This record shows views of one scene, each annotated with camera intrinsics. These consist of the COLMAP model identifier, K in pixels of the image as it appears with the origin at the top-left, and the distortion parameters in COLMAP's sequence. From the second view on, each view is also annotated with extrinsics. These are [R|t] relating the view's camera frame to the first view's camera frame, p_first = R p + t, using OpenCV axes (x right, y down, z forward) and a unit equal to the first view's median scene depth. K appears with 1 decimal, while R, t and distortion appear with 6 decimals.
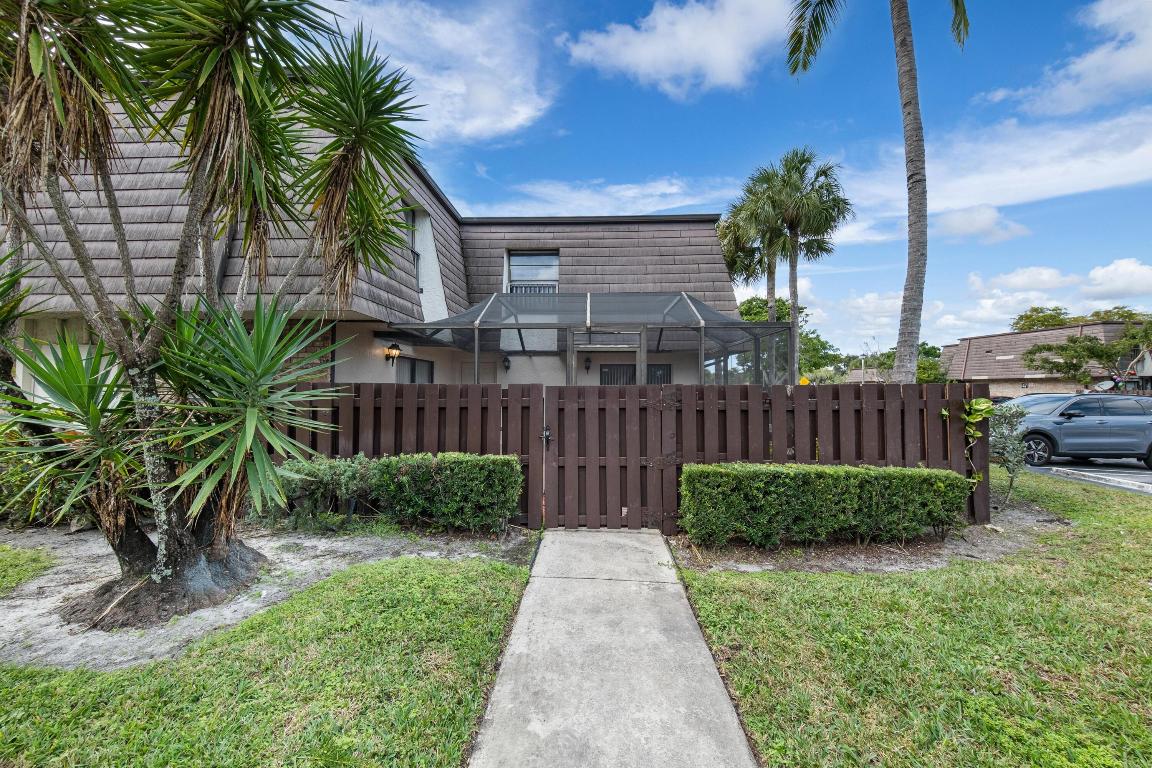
lens RADIAL K [[414.4, 0, 576.0], [0, 414.4, 384.0], [0, 0, 1]] dist [-0.000203, -0.000091]
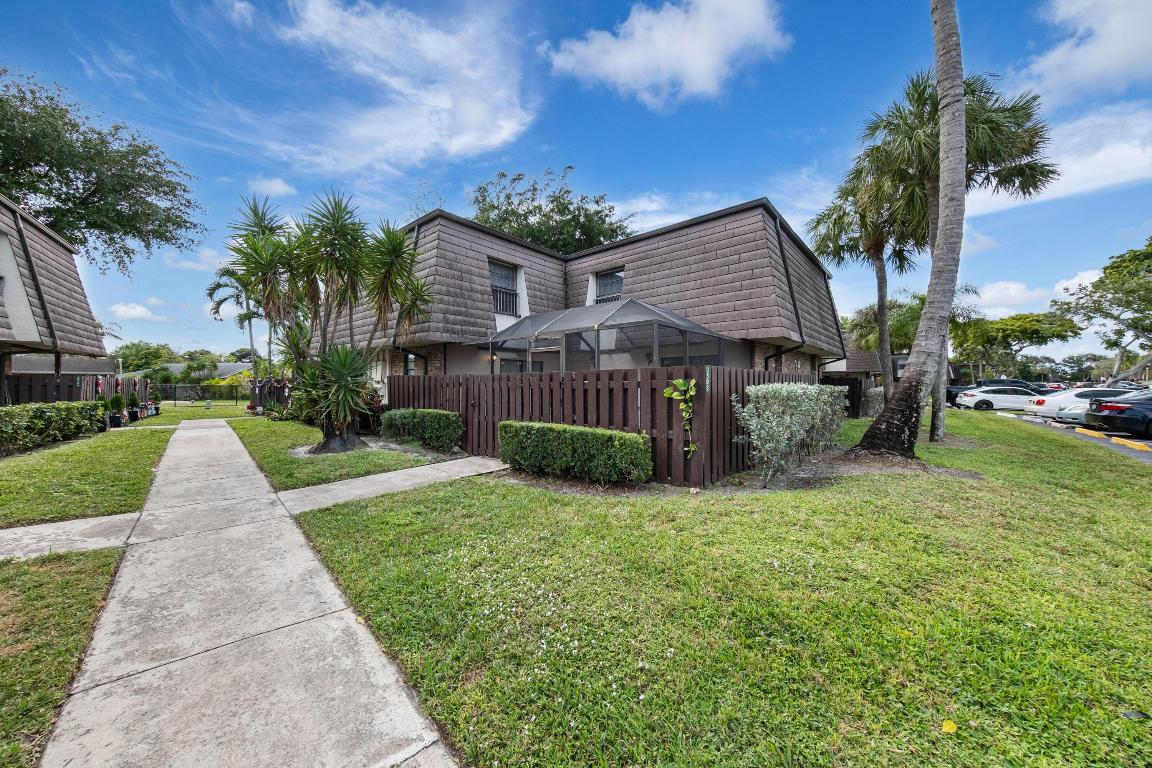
lens RADIAL K [[390.4, 0, 576.7], [0, 390.4, 379.3], [0, 0, 1]] dist [0.001390, -0.000206]
pose [[0.787540, -0.017482, -0.616016, 1.311205], [0.025406, 0.999669, 0.004111, 0.023932], [0.615740, -0.018889, 0.787723, -0.066297]]
